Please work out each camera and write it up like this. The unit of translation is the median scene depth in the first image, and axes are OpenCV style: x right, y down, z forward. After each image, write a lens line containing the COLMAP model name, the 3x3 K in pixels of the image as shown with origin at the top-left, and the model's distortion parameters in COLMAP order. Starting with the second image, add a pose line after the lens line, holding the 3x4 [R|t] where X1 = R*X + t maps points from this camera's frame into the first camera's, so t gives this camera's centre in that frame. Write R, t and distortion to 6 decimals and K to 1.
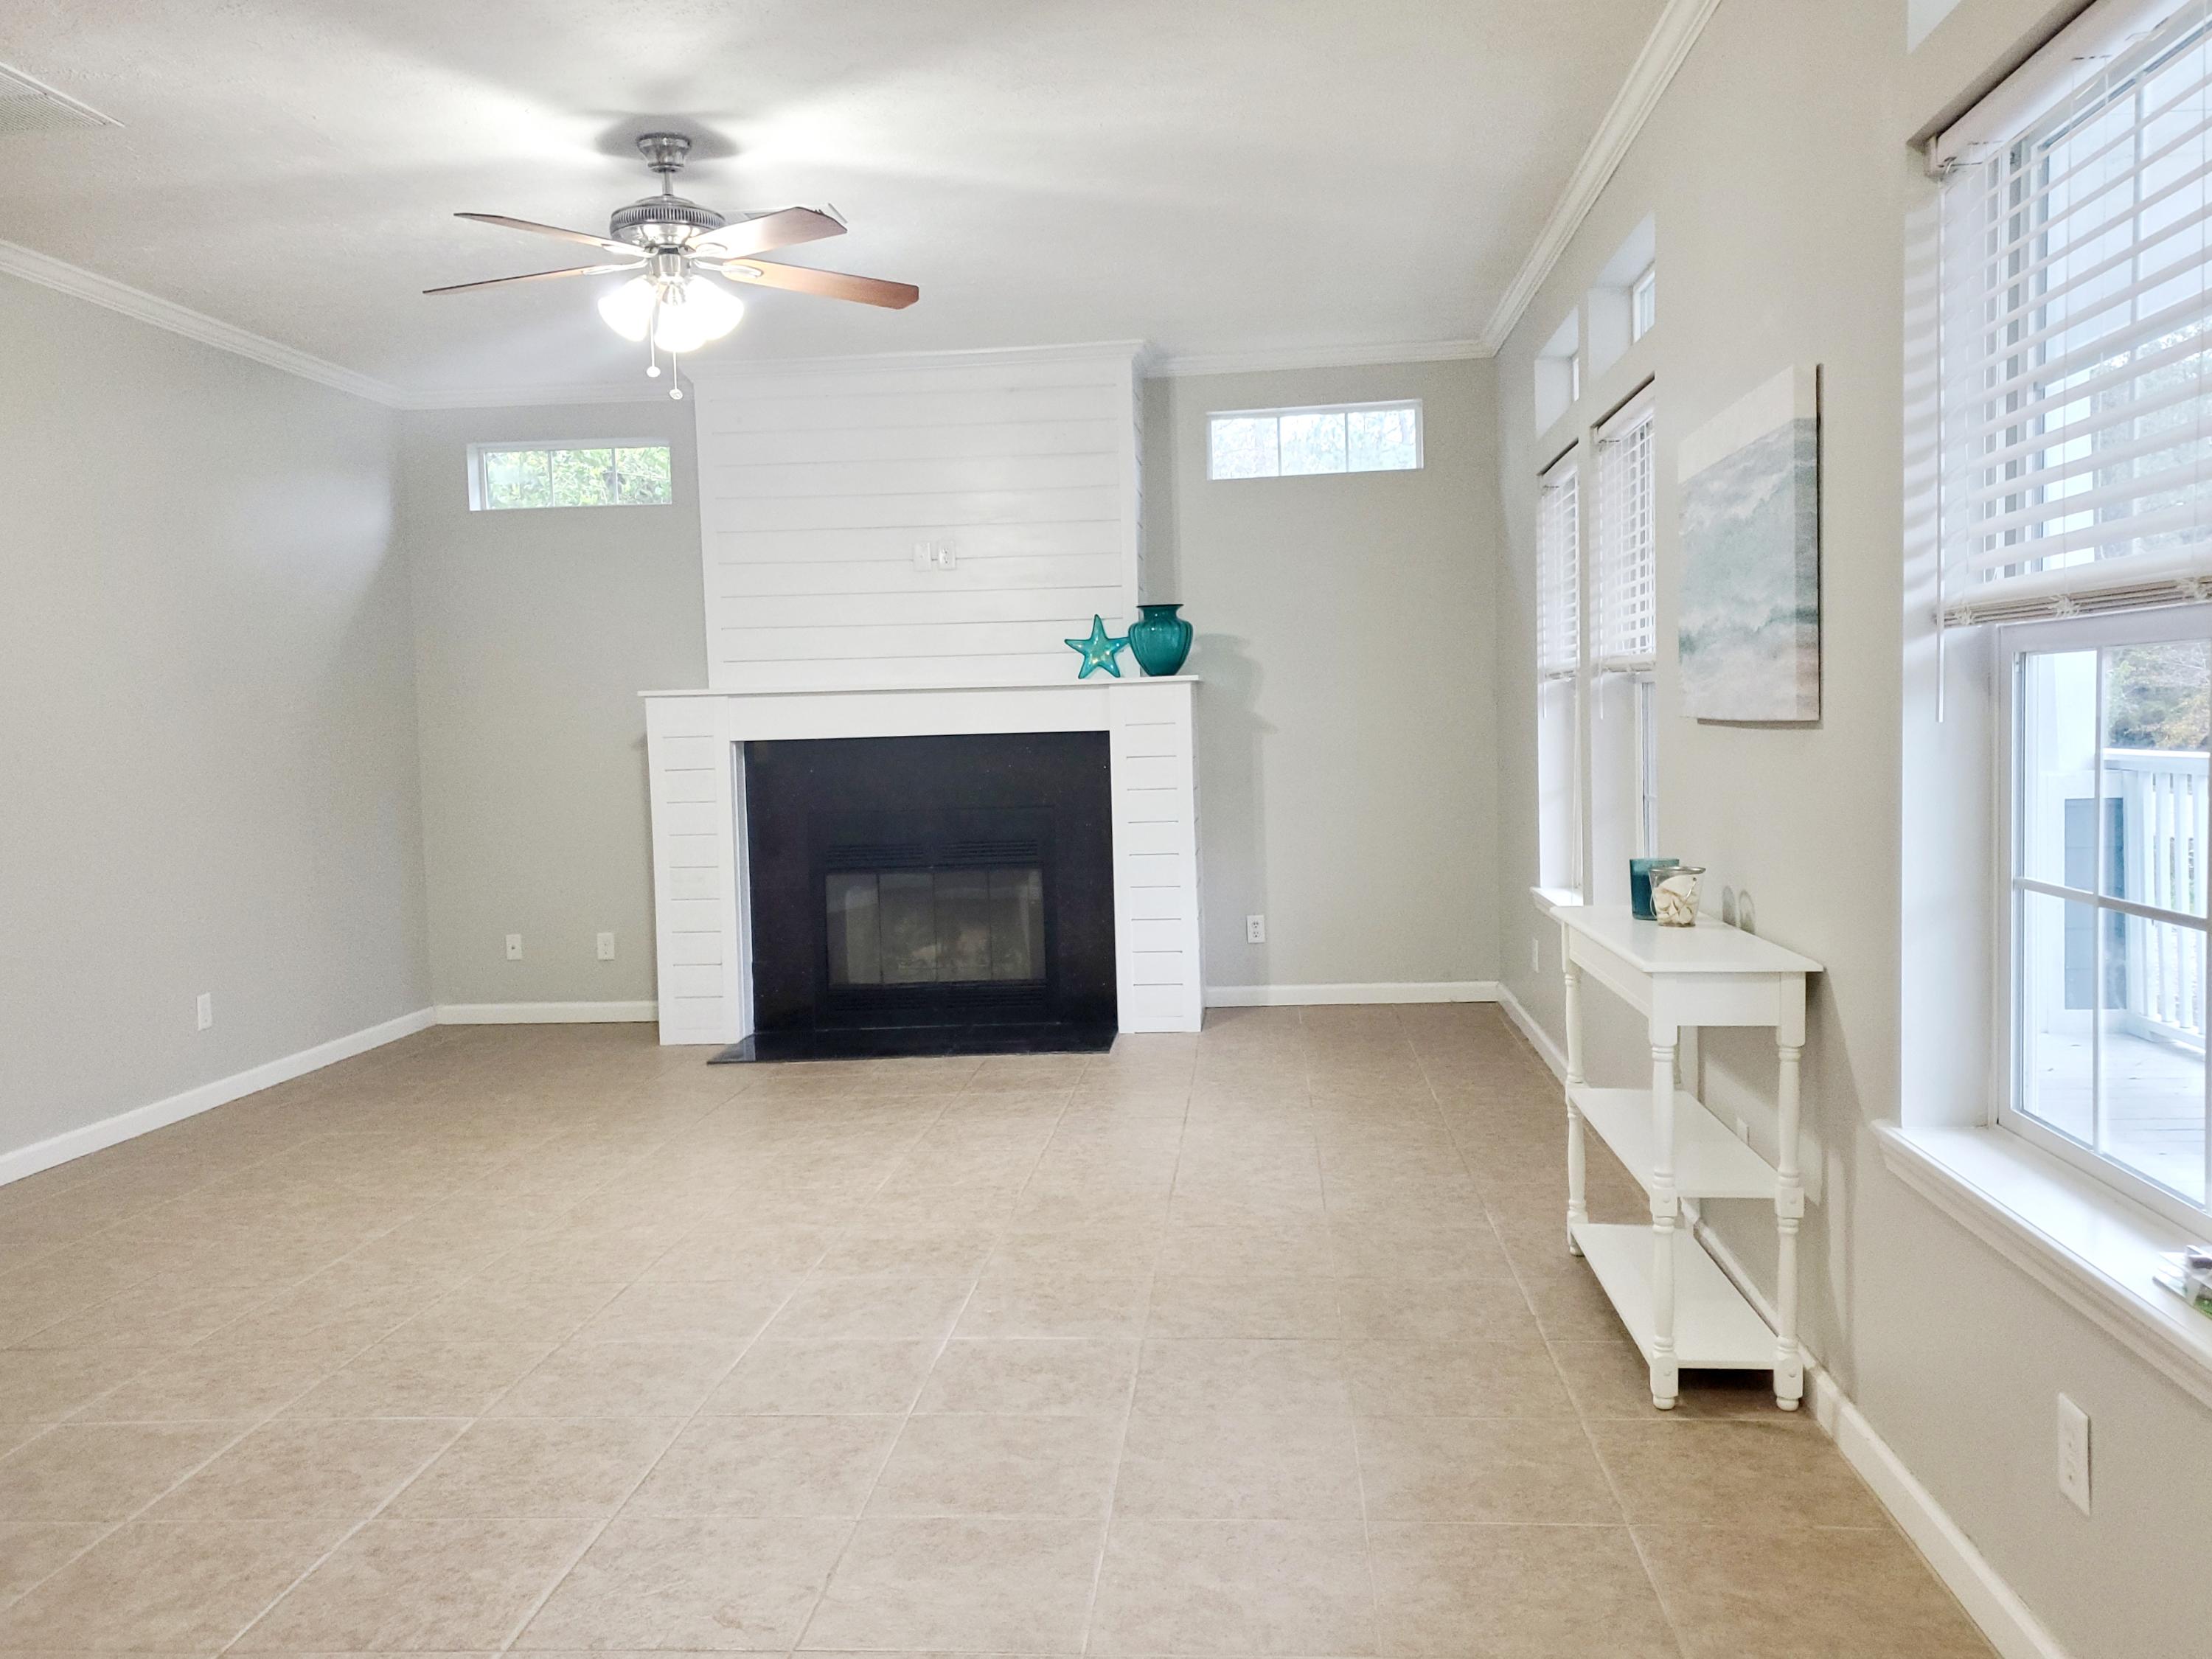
lens RADIAL K [[1720.4, 0, 1106.0], [0, 1720.4, 829.5], [0, 0, 1]] dist [0.110974, -0.297947]
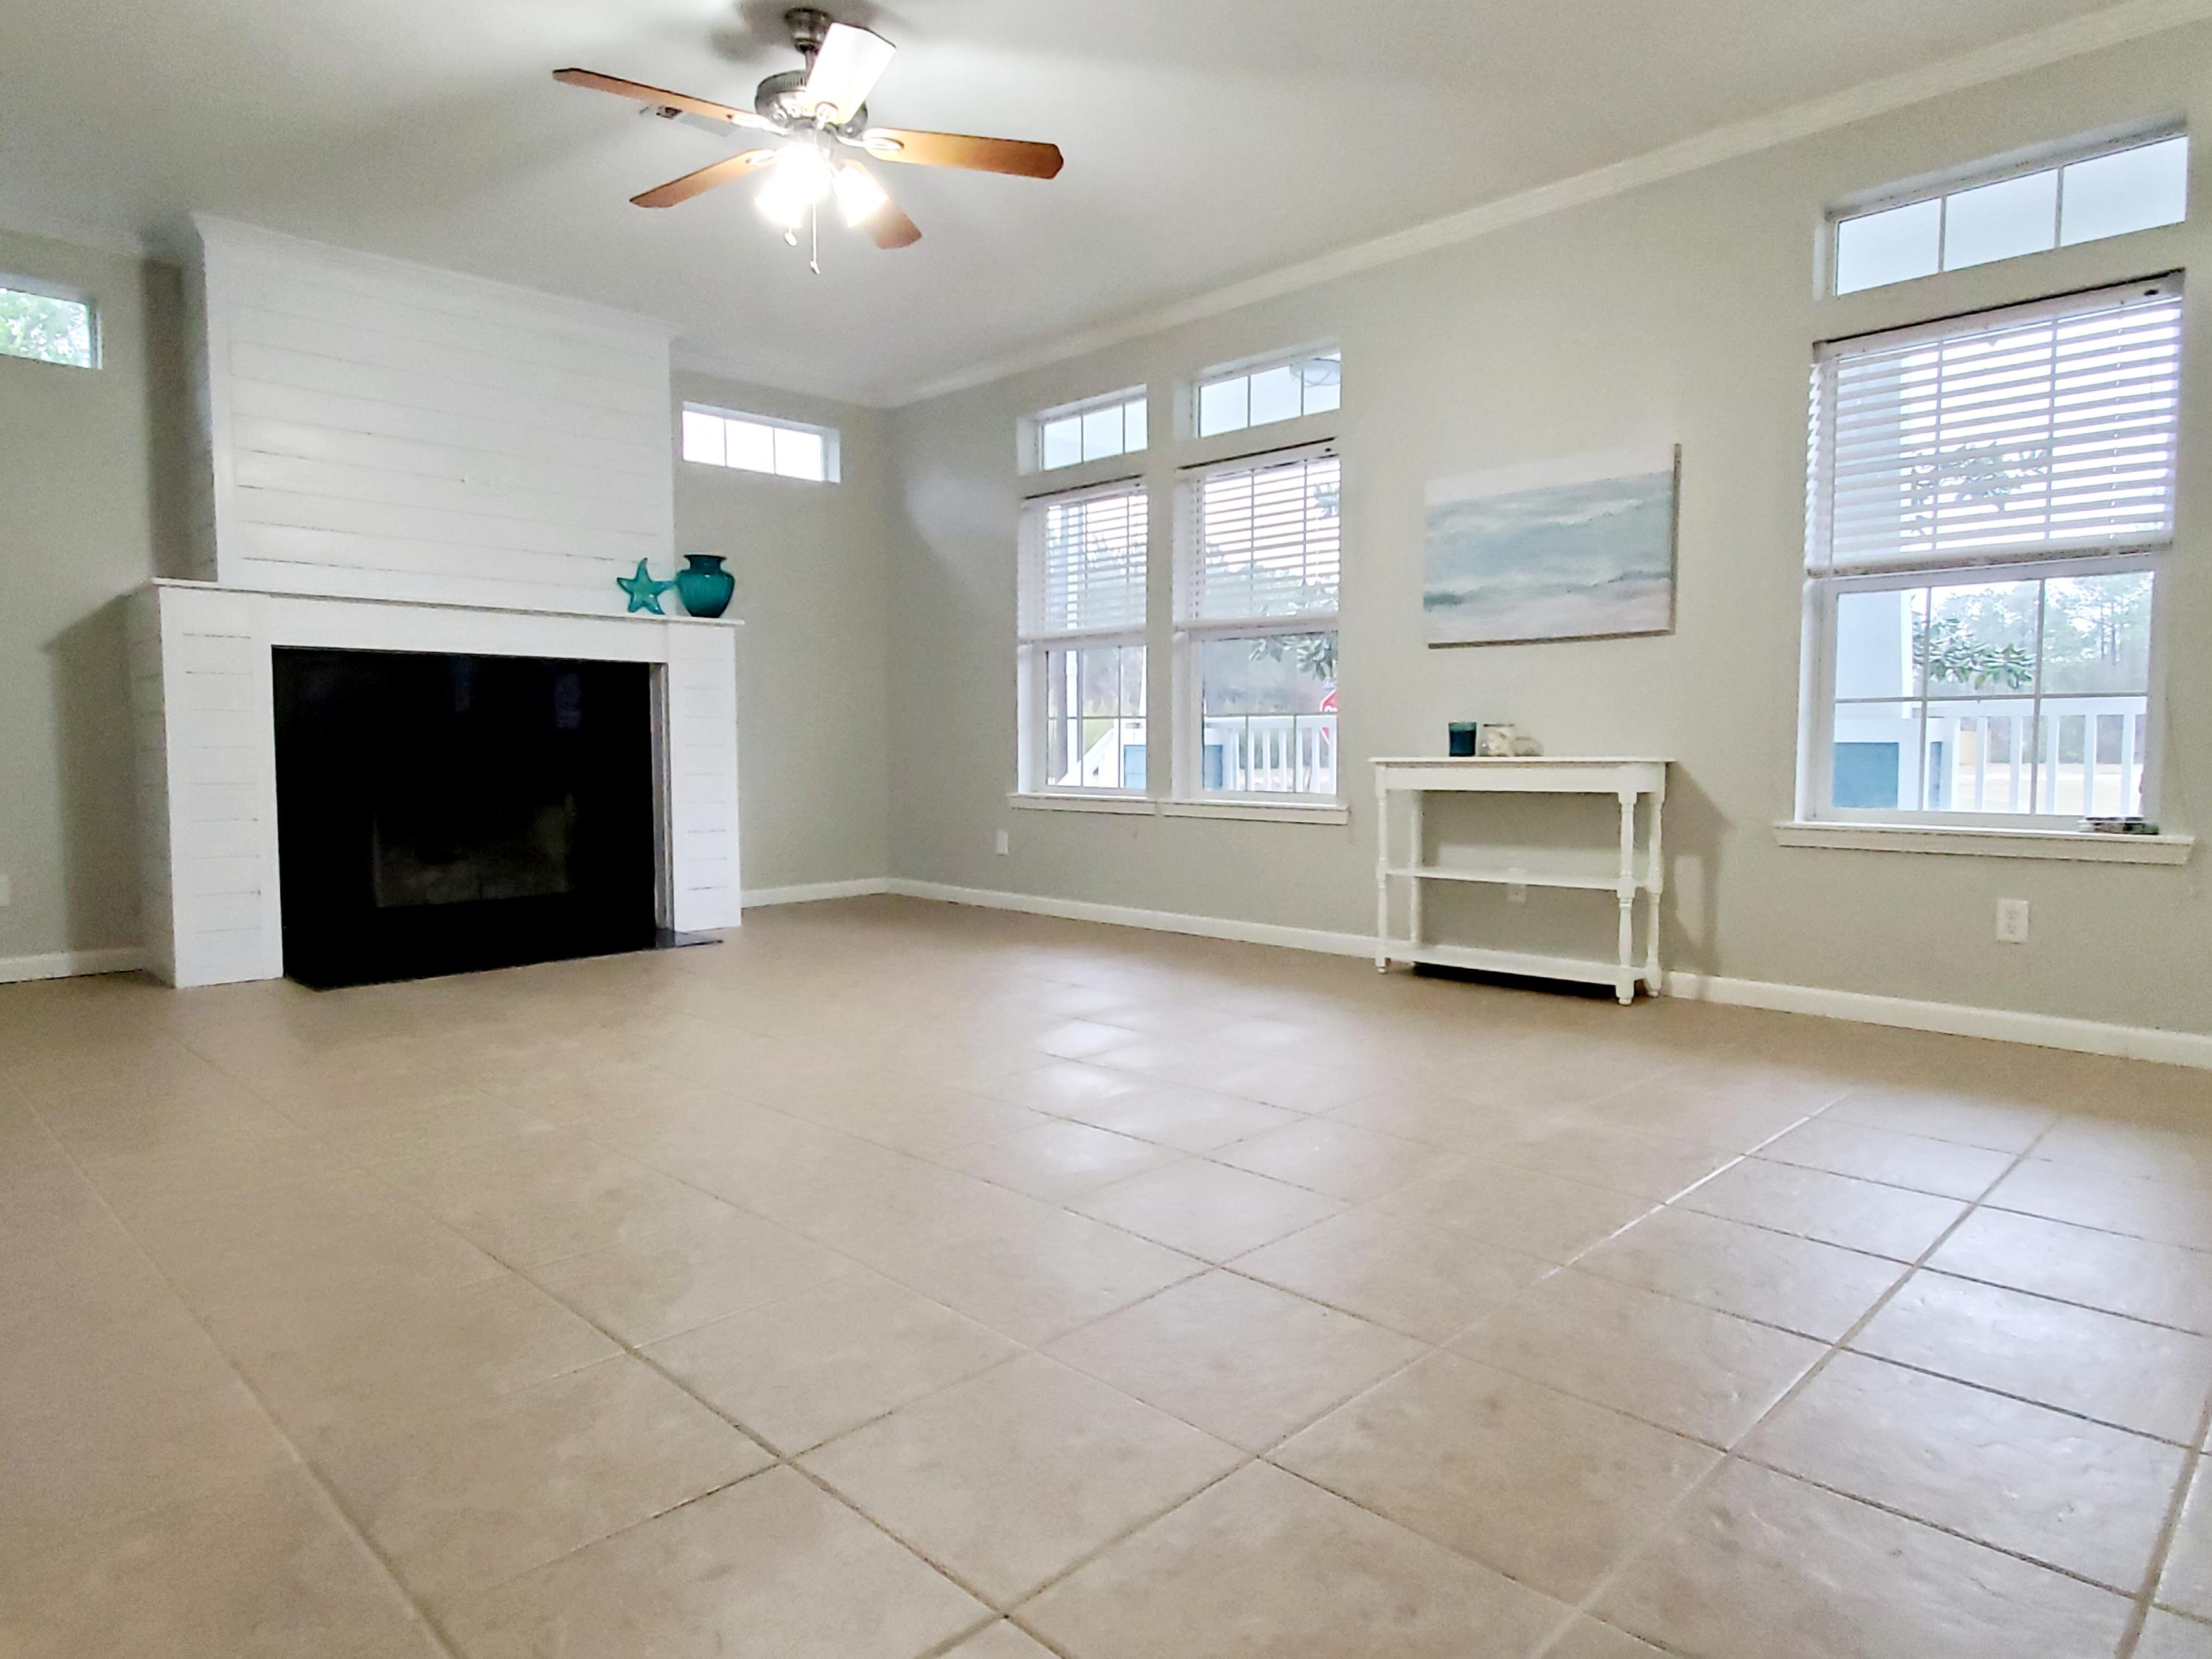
lens RADIAL K [[1318.7, 0, 1106.0], [0, 1318.7, 829.5], [0, 0, 1]] dist [-0.078564, 0.000537]
pose [[0.638636, -0.011616, 0.769421, -0.464648], [0.026409, 0.999628, -0.006828, 0.064003], [-0.769055, 0.024680, 0.638706, 0.242784]]
